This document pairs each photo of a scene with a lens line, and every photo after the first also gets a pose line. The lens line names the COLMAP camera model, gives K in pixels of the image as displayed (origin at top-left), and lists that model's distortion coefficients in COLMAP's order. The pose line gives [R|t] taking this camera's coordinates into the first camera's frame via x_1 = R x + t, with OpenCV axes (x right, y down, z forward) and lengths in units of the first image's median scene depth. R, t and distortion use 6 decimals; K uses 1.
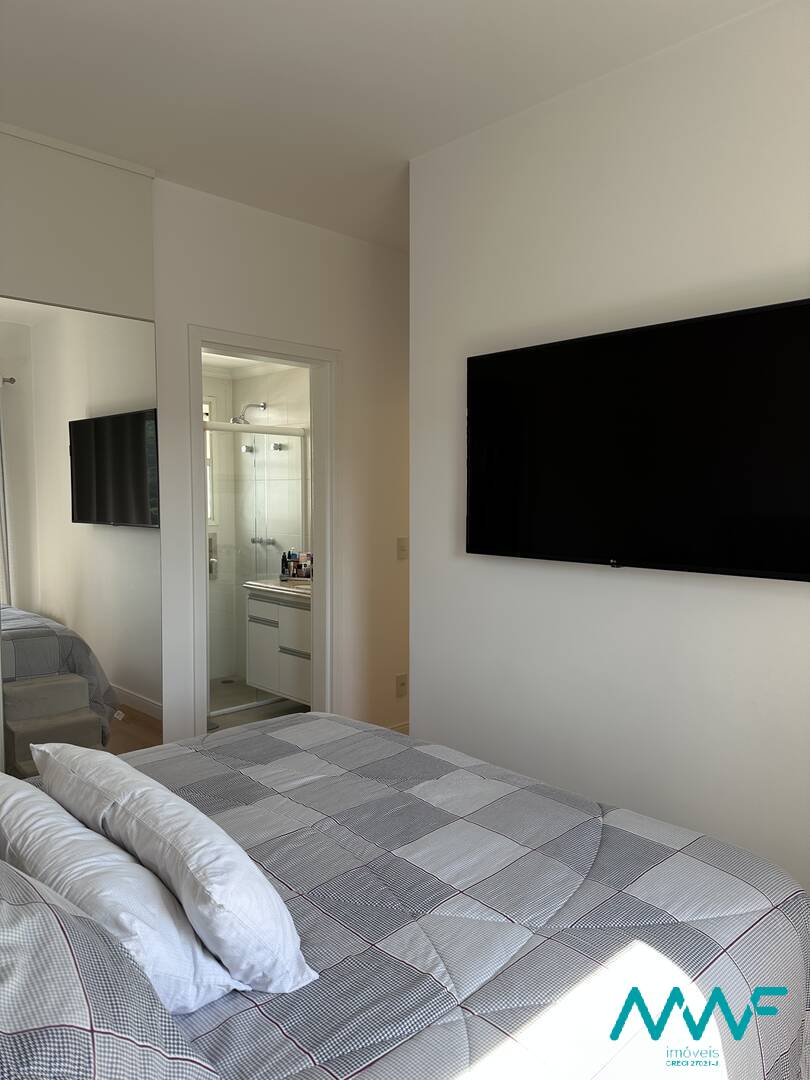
lens RADIAL K [[763.7, 0, 406.8], [0, 763.7, 539.3], [0, 0, 1]] dist [0.085890, -0.118584]
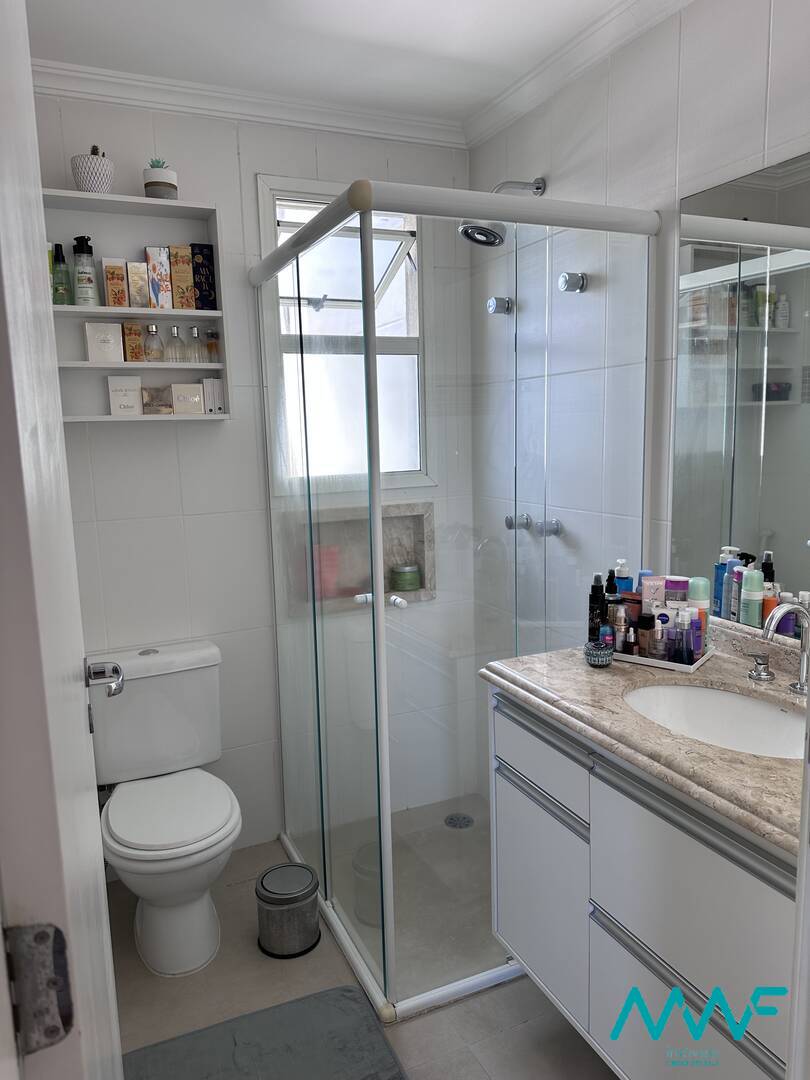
lens RADIAL K [[763.7, 0, 405.6], [0, 763.7, 542.9], [0, 0, 1]] dist [0.085890, -0.118584]
pose [[0.942451, 0.024695, -0.333431, -0.117045], [0.004344, 0.996280, 0.086066, -0.025145], [0.334316, -0.082561, 0.938838, 0.600250]]
